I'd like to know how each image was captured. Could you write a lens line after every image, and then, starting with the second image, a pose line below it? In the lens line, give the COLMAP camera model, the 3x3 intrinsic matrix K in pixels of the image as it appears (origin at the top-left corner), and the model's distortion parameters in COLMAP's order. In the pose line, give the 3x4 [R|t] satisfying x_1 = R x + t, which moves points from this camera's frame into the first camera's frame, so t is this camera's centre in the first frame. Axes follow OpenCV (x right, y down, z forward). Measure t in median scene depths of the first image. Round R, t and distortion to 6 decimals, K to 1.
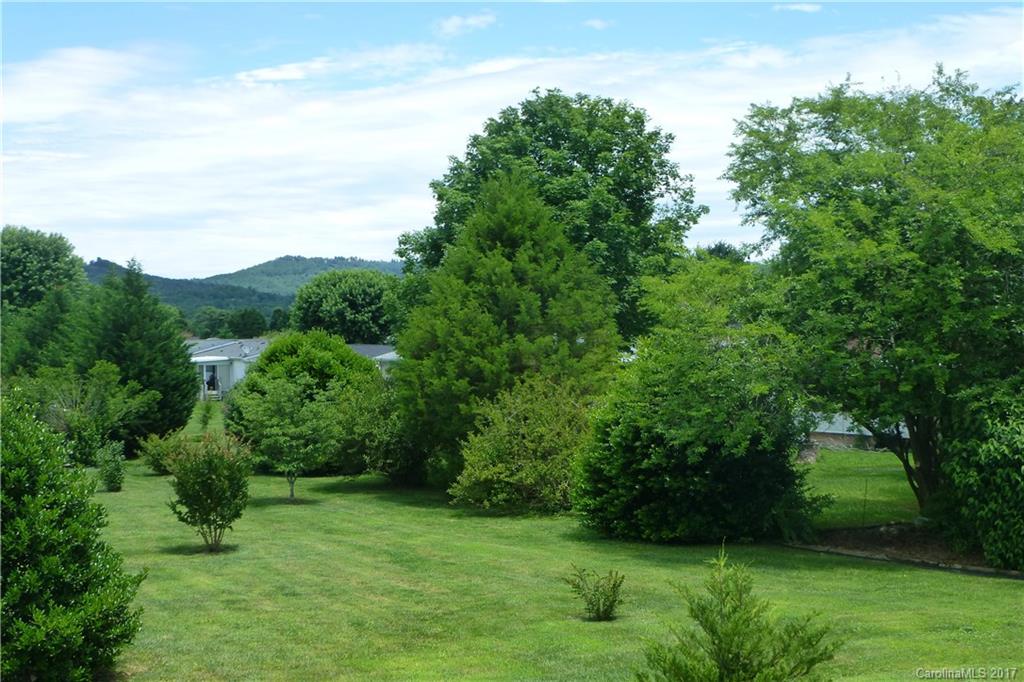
lens RADIAL K [[1342.3, 0, 521.3], [0, 1342.3, 340.4], [0, 0, 1]] dist [-0.048441, 0.000000]
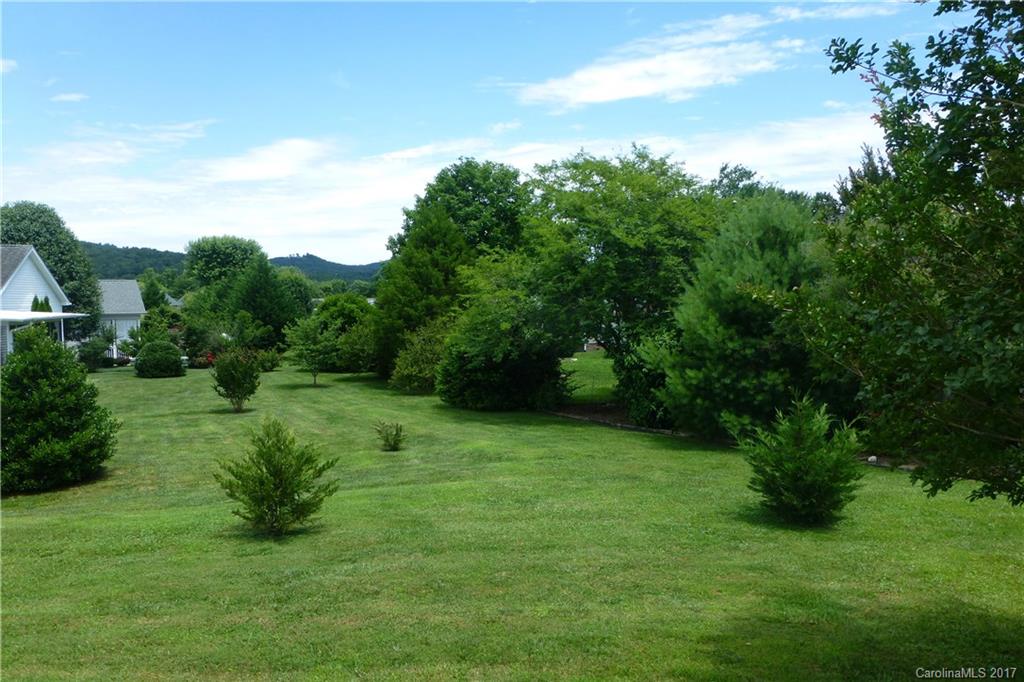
lens RADIAL K [[740.8, 0, 512.7], [0, 740.8, 351.0], [0, 0, 1]] dist [-0.033378, 0.006909]
pose [[0.999558, 0.007966, -0.028627, 0.136935], [-0.005985, 0.997623, 0.068643, 0.001482], [0.029106, -0.068442, 0.997230, 0.003519]]
